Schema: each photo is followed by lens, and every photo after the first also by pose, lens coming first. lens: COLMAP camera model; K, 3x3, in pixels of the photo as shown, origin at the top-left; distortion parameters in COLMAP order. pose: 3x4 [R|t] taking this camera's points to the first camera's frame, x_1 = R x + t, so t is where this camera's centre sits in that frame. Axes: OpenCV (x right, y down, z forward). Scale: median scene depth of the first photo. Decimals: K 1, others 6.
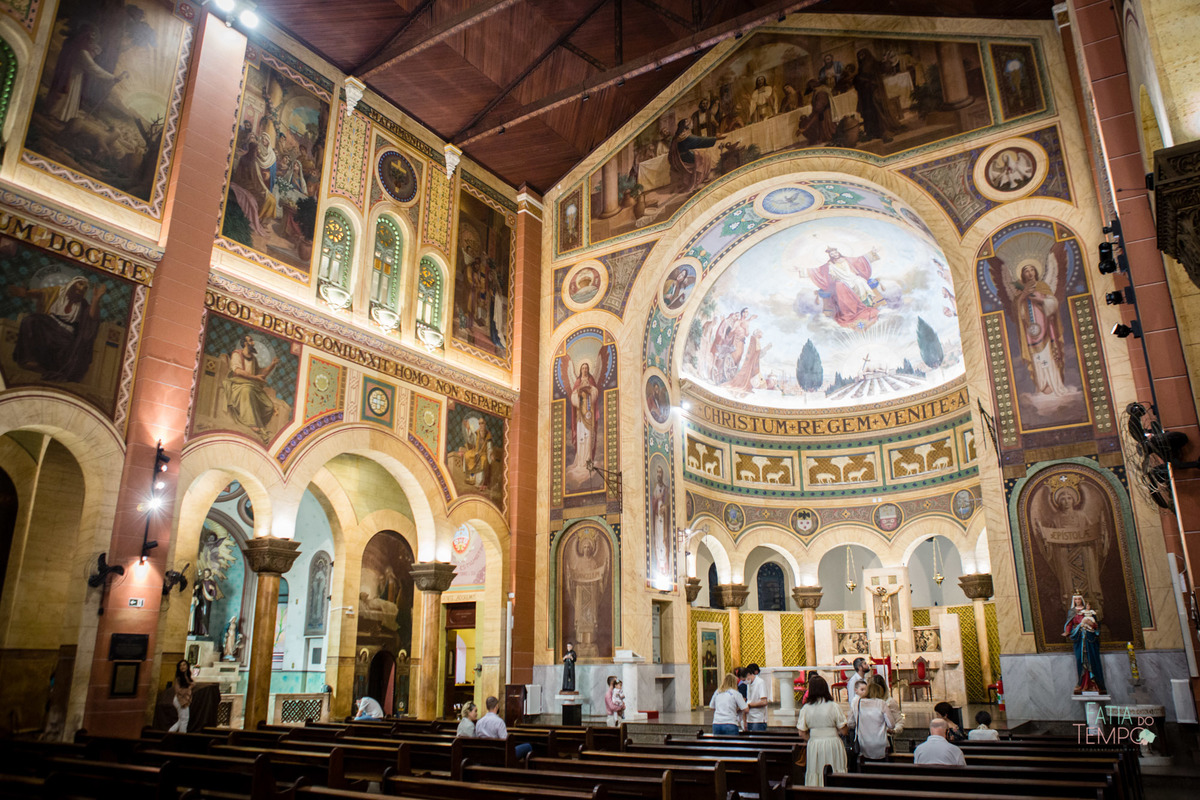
lens RADIAL K [[871.9, 0, 621.0], [0, 871.9, 391.3], [0, 0, 1]] dist [-0.108315, 0.064121]
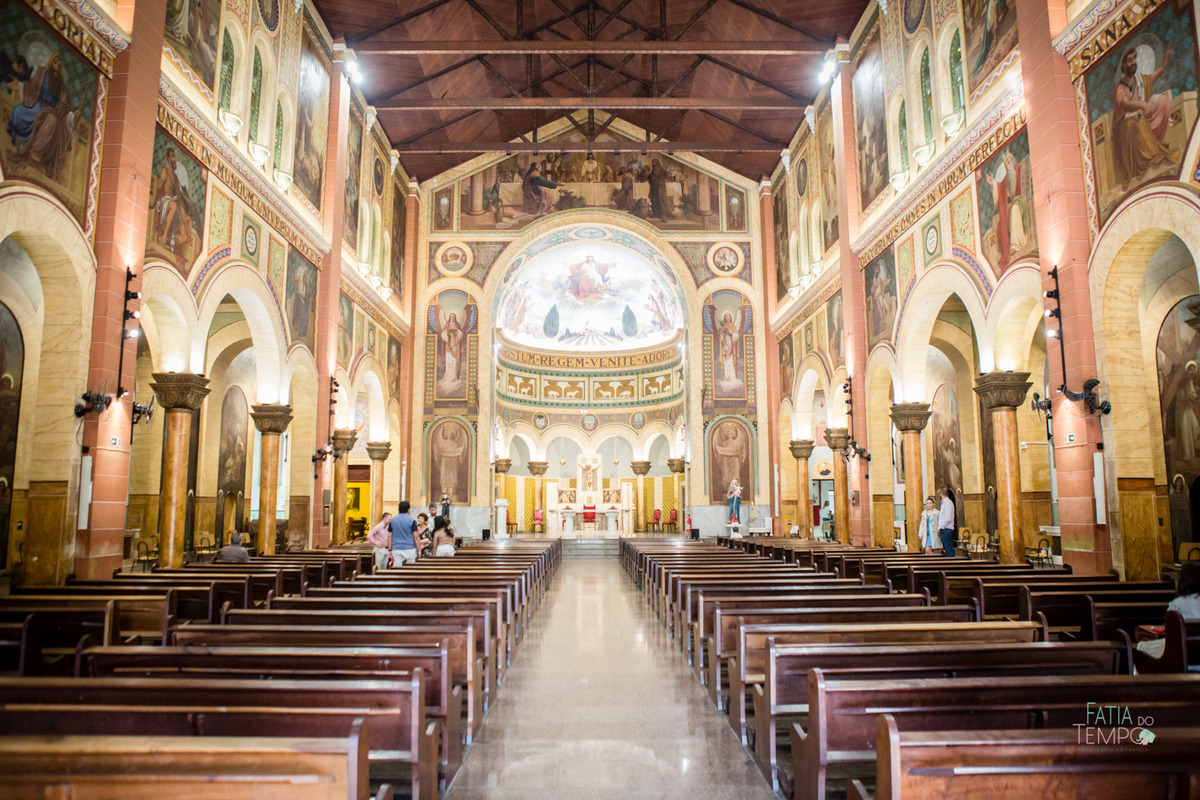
lens RADIAL K [[819.1, 0, 600.1], [0, 819.1, 394.3], [0, 0, 1]] dist [-0.100568, 0.062301]
pose [[0.838793, 0.081006, 0.538391, -0.596200], [-0.169599, 0.978544, 0.116997, -0.106819], [-0.517361, -0.189447, 0.834534, -0.350509]]
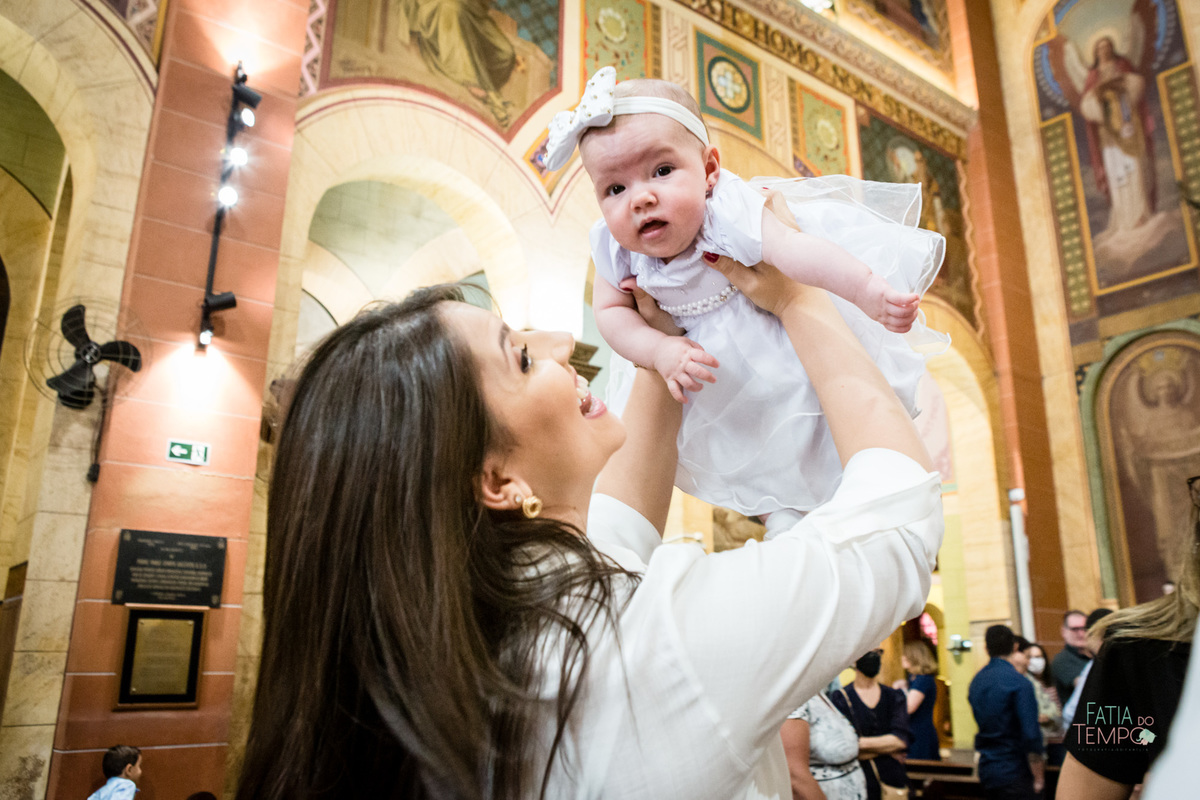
lens RADIAL K [[1020.2, 0, 658.5], [0, 1020.2, 369.6], [0, 0, 1]] dist [-0.086211, 0.029900]
pose [[0.958030, -0.085777, -0.273534, -0.151459], [0.090174, 0.995920, 0.003517, 0.138628], [0.272116, -0.028035, 0.961856, 0.379716]]
